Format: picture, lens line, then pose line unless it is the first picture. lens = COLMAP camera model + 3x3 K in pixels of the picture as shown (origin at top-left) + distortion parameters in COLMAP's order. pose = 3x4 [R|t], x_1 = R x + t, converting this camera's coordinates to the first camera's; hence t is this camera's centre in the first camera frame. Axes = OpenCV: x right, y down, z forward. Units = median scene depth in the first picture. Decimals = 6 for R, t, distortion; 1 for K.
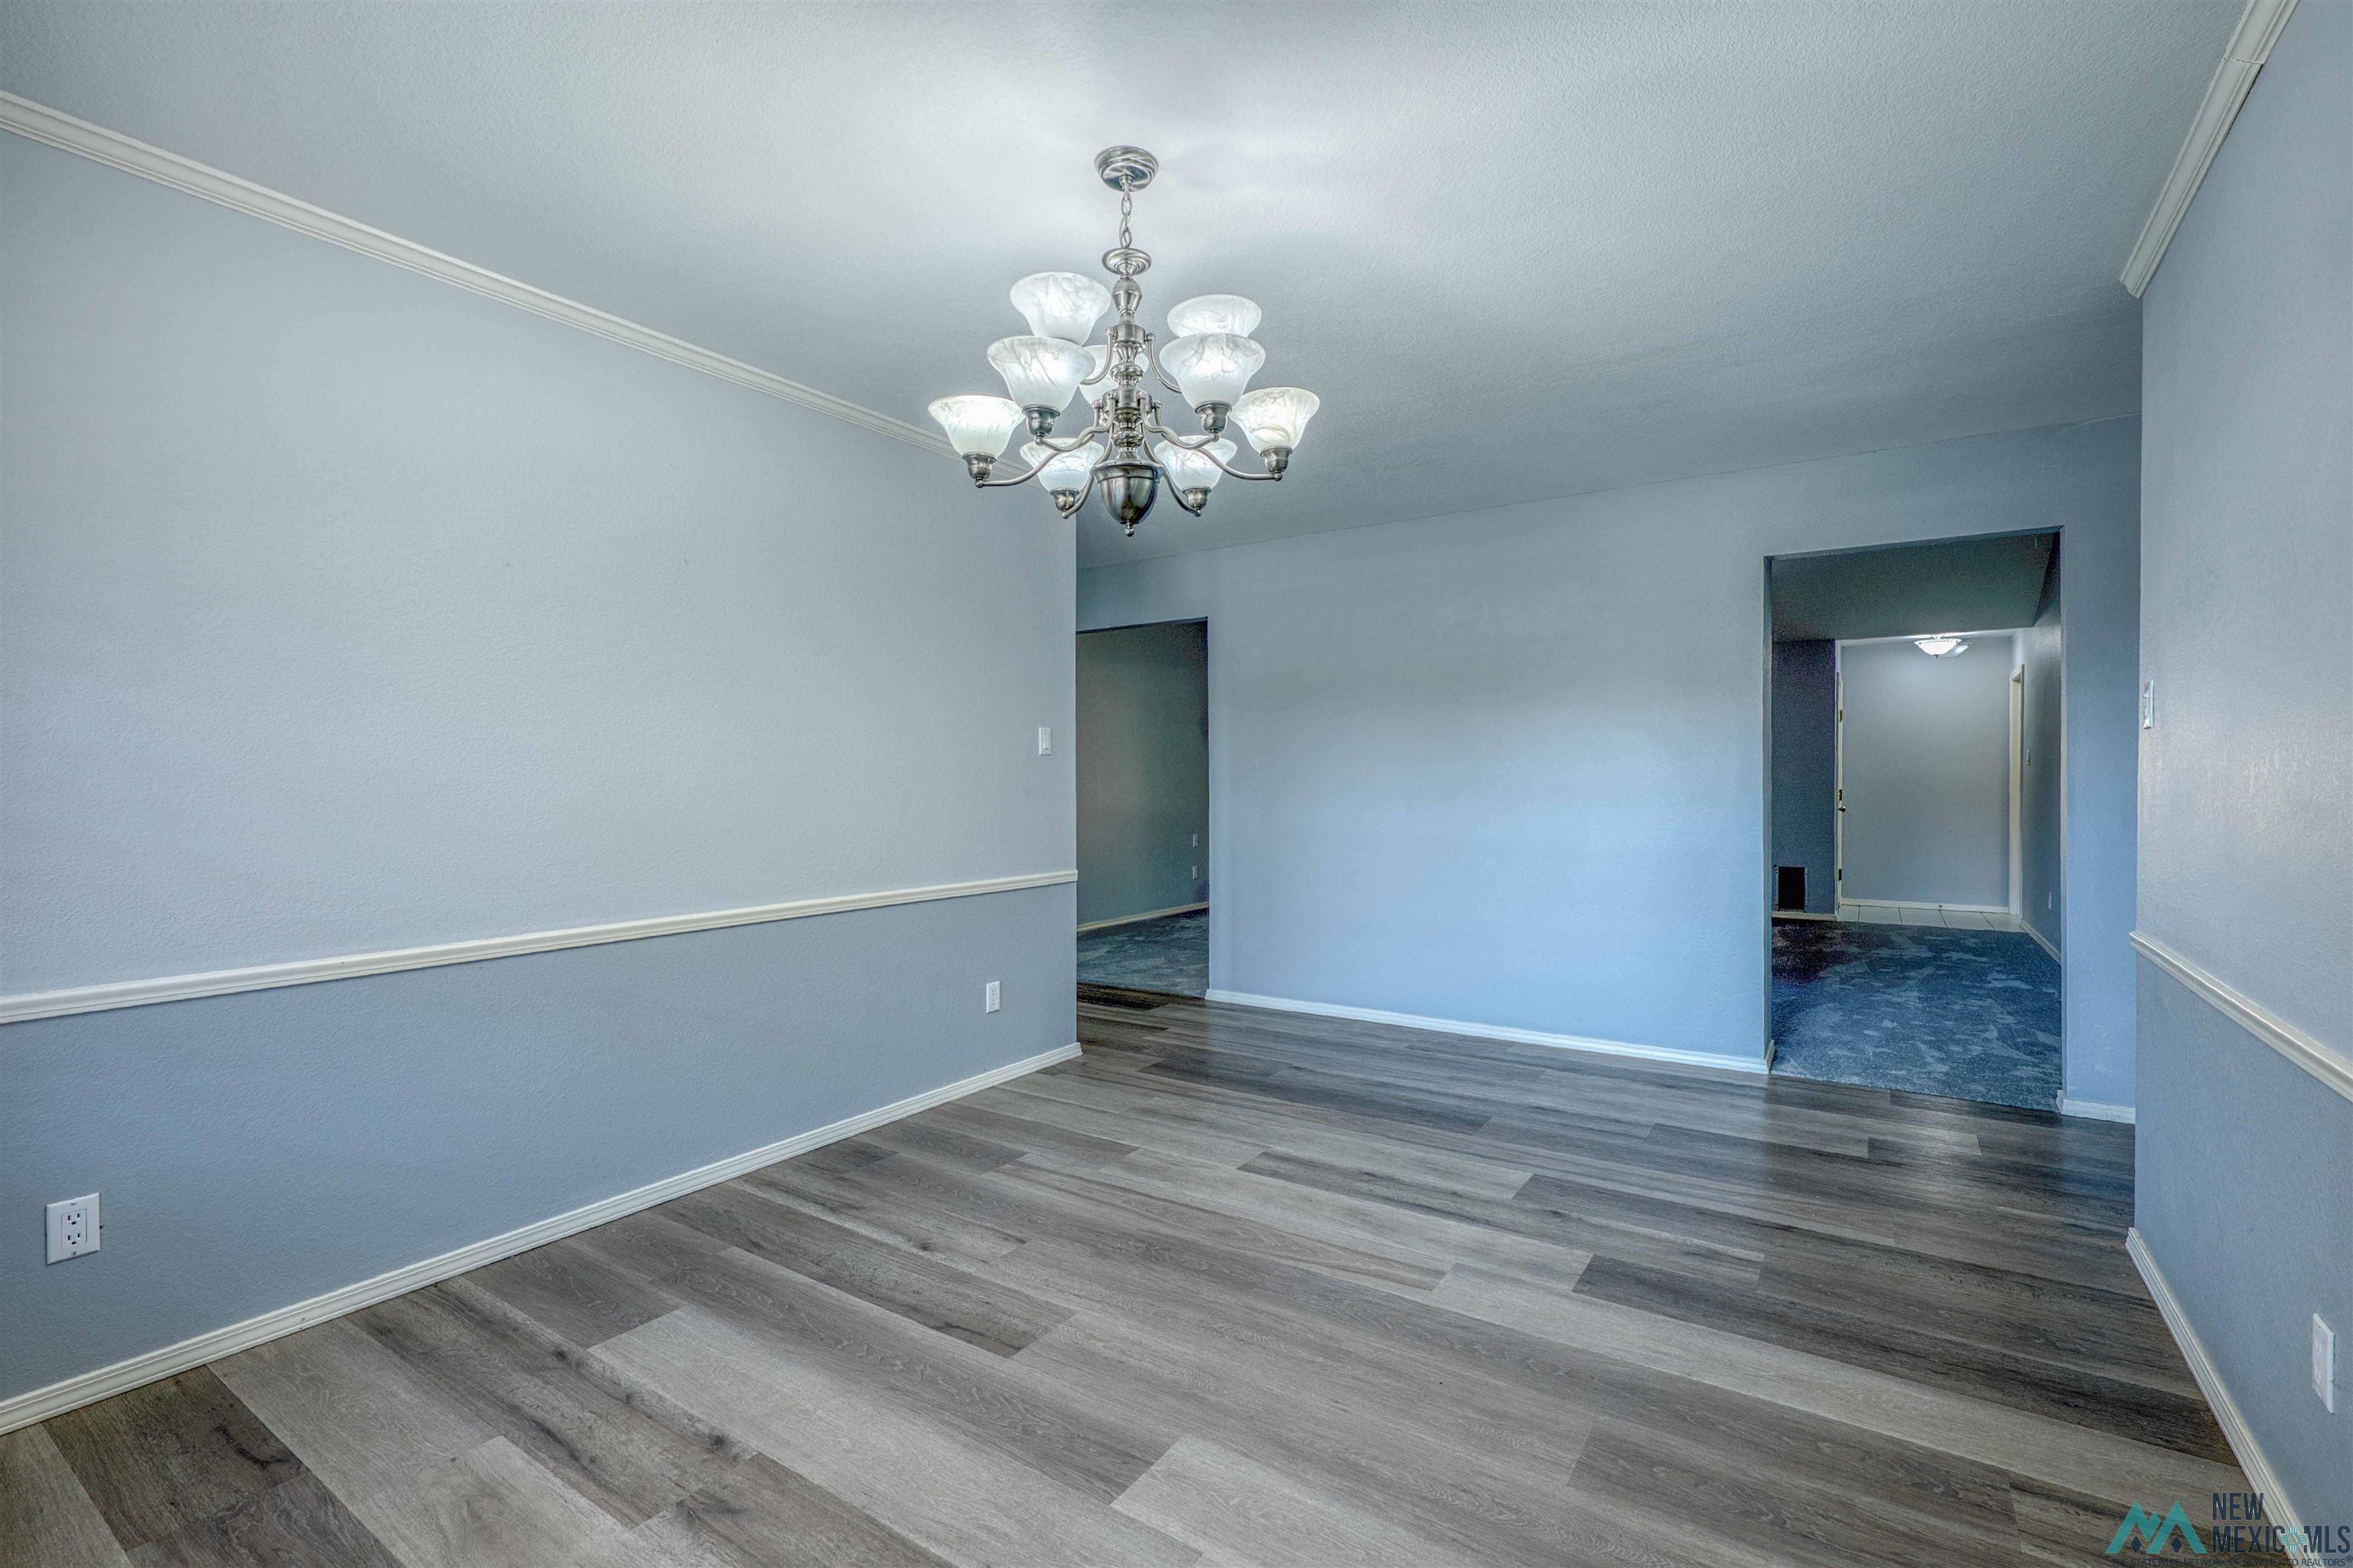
lens RADIAL K [[997.6, 0, 1213.5], [0, 997.6, 789.1], [0, 0, 1]] dist [-0.000196, 0.001044]
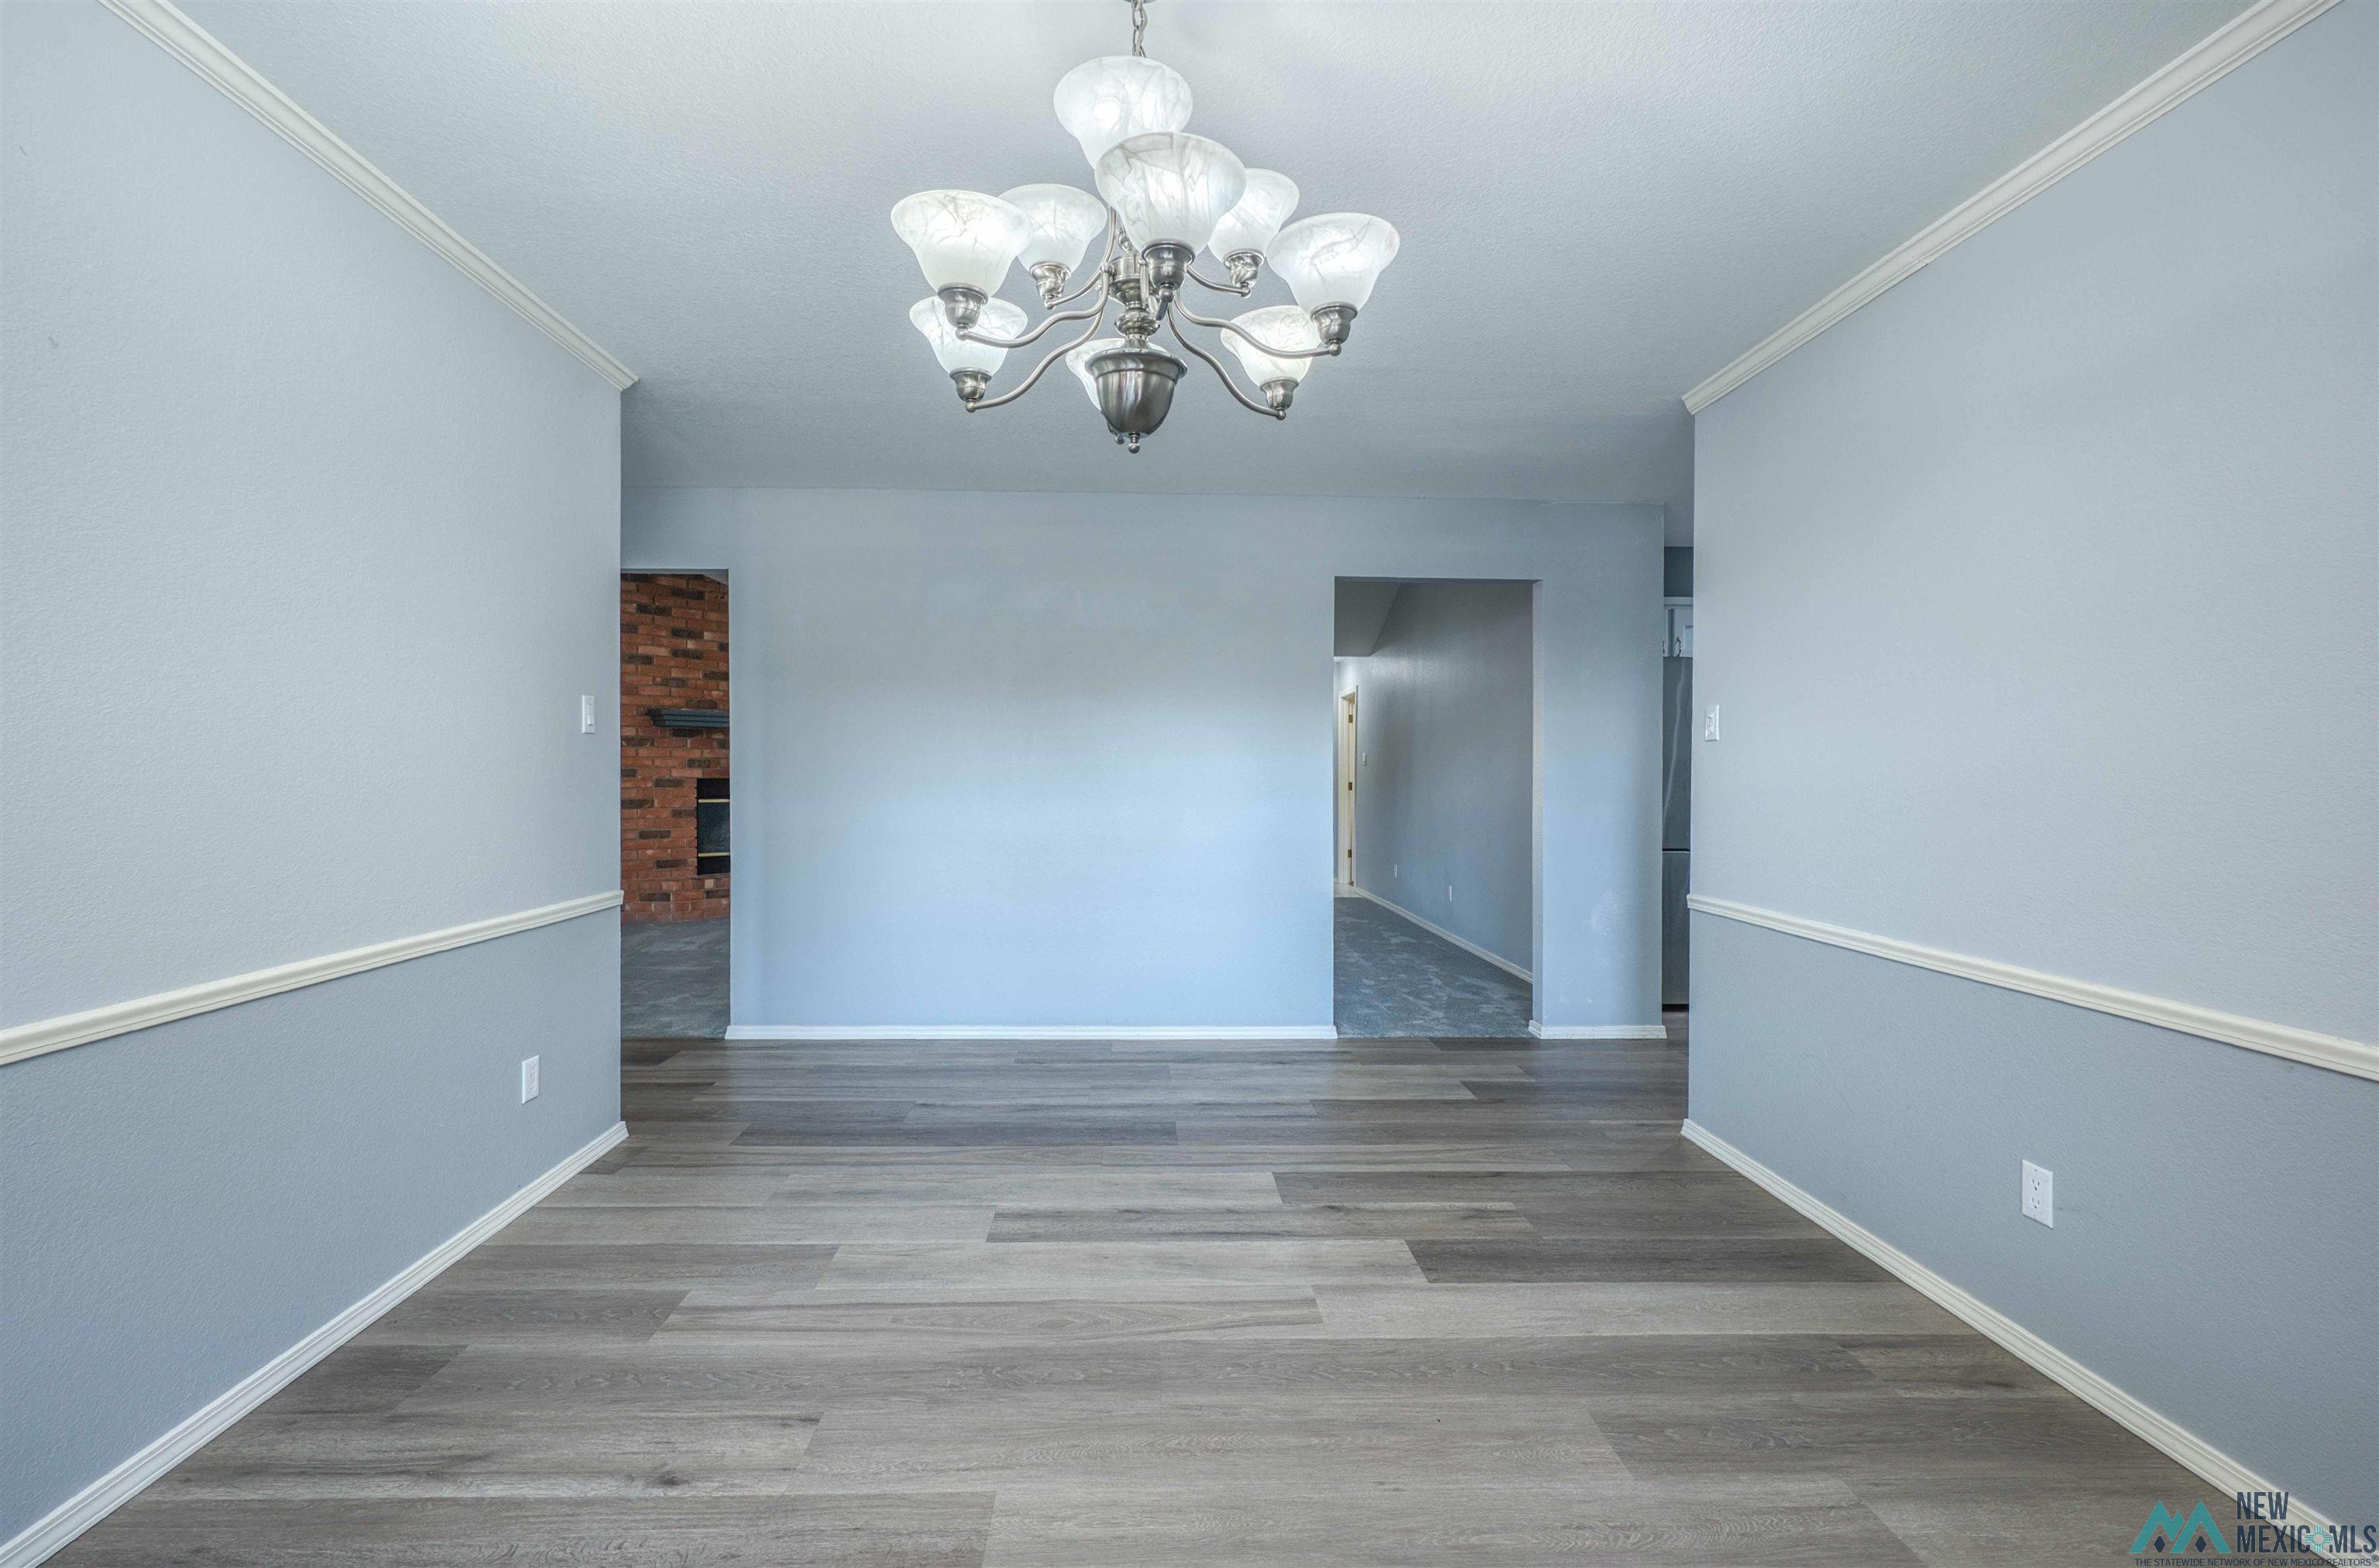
lens RADIAL K [[1008.5, 0, 1138.4], [0, 1008.5, 781.6], [0, 0, 1]] dist [-0.000196, 0.001044]
pose [[0.833251, 0.005272, 0.552869, -0.338099], [-0.004640, 0.999986, -0.002542, 0.001501], [-0.552875, -0.000447, 0.833264, 0.236481]]
